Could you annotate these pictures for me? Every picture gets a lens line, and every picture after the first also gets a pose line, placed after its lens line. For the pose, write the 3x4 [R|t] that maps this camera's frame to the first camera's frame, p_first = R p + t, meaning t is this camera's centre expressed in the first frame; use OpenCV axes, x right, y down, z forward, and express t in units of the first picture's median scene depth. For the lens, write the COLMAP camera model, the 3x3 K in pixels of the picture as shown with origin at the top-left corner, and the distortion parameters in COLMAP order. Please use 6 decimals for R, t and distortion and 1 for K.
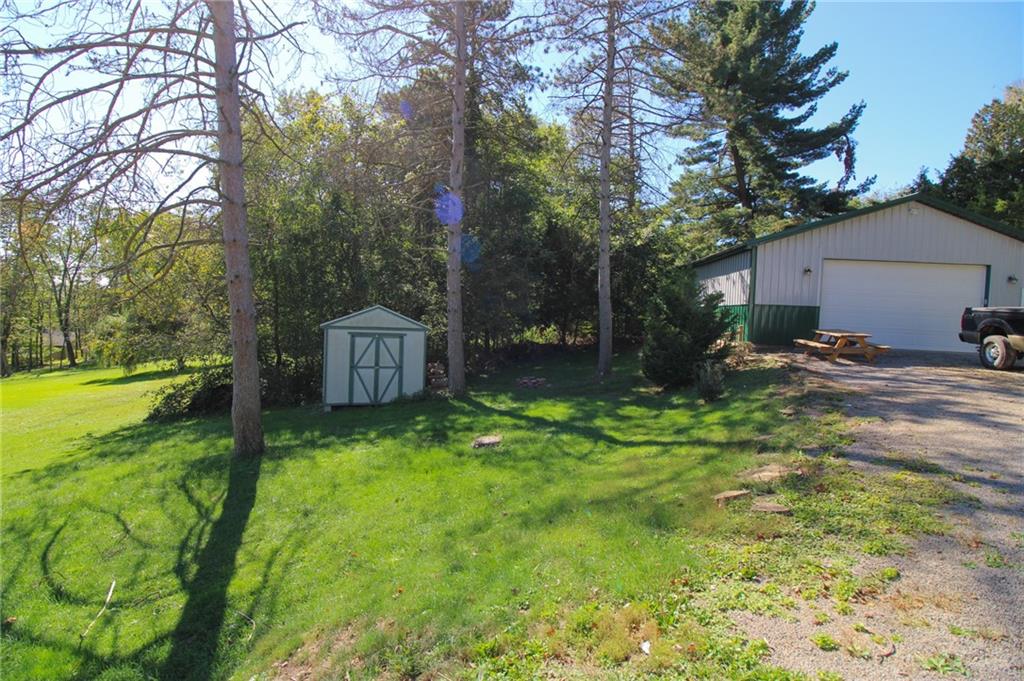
lens RADIAL K [[474.8, 0, 508.6], [0, 474.8, 332.1], [0, 0, 1]] dist [0.000285, -0.015684]
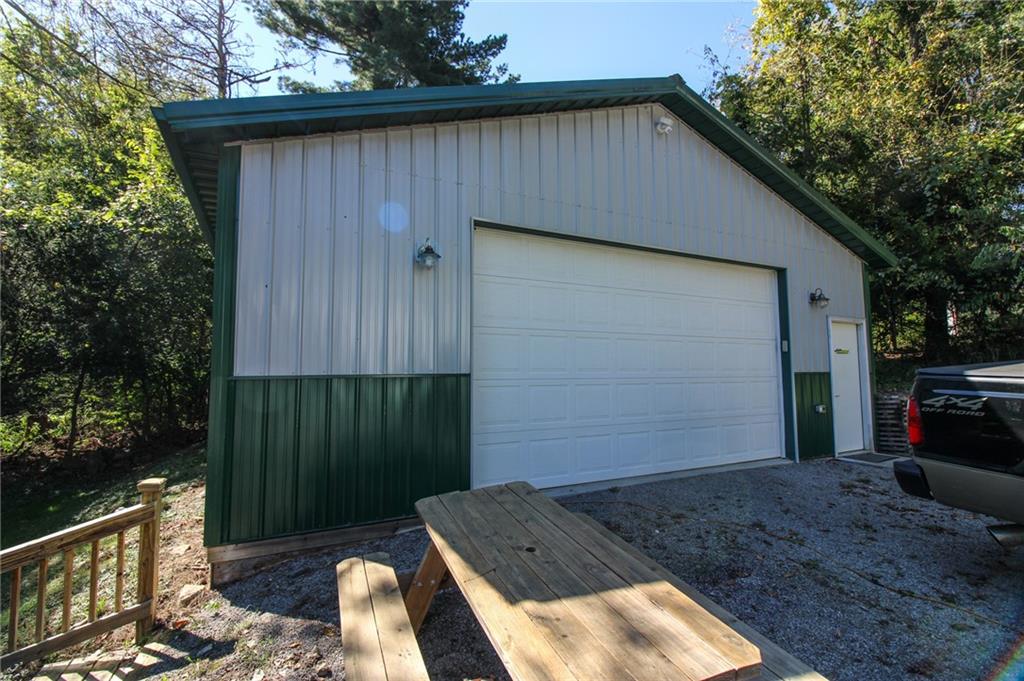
lens RADIAL K [[474.8, 0, 508.6], [0, 474.8, 332.1], [0, 0, 1]] dist [0.000285, -0.015684]
pose [[0.840341, -0.002950, 0.542050, 0.507639], [0.058824, 0.994576, -0.085782, -0.052302], [-0.538857, 0.103972, 0.835956, 0.721621]]
